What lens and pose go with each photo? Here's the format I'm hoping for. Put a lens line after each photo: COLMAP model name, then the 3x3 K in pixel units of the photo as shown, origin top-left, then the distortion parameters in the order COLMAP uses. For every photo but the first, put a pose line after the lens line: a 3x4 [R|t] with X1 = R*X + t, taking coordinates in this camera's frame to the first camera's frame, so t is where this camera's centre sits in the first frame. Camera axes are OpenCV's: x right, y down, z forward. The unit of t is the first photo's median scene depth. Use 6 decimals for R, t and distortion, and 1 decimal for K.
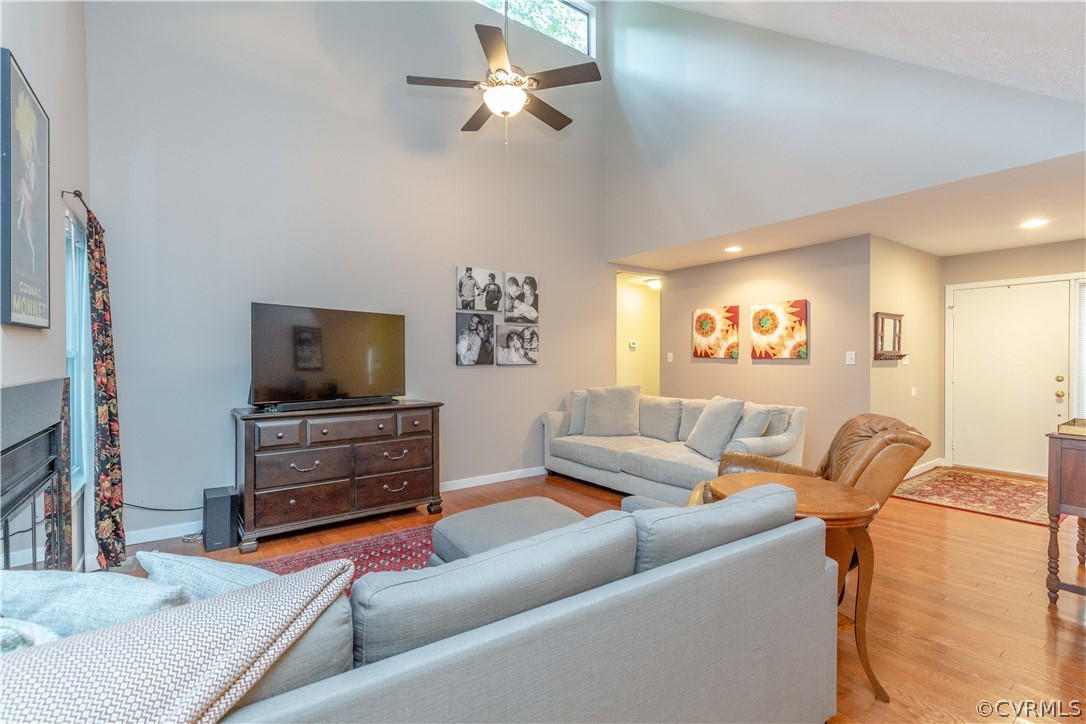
lens RADIAL K [[485.1, 0, 544.3], [0, 485.1, 363.5], [0, 0, 1]] dist [0.009352, -0.002965]
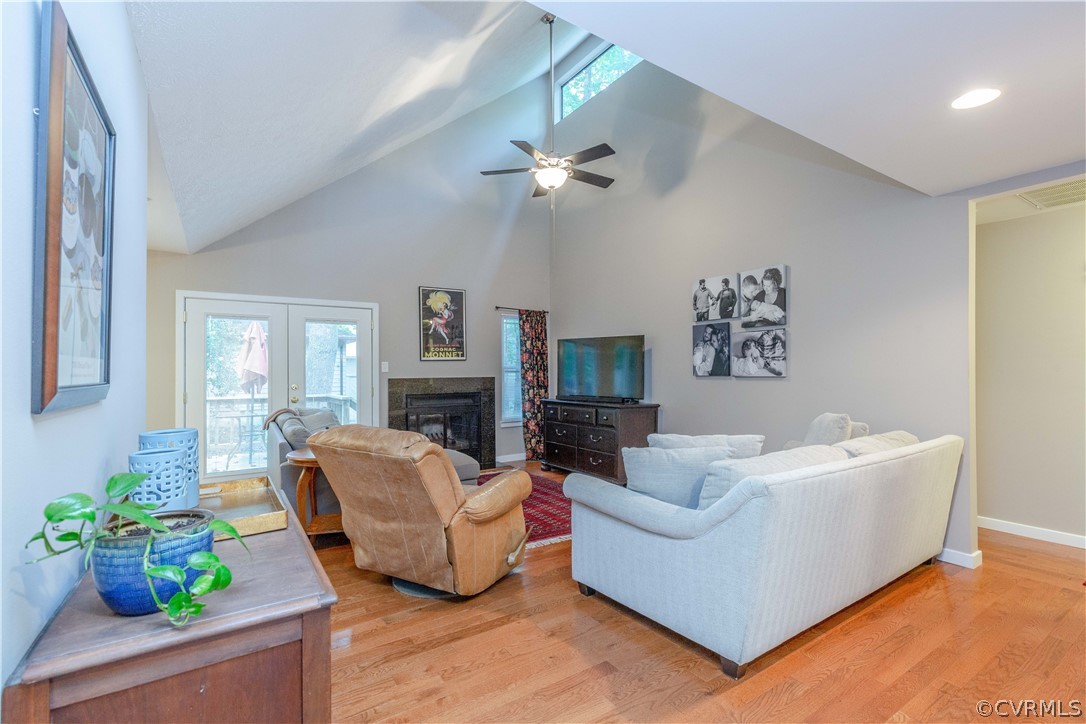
lens RADIAL K [[485.1, 0, 543.2], [0, 485.1, 363.6], [0, 0, 1]] dist [0.009352, -0.002965]
pose [[-0.052729, -0.007002, -0.998584, 0.804216], [-0.007548, 0.999950, -0.006613, -0.012496], [0.998580, 0.007189, -0.052780, 0.666825]]
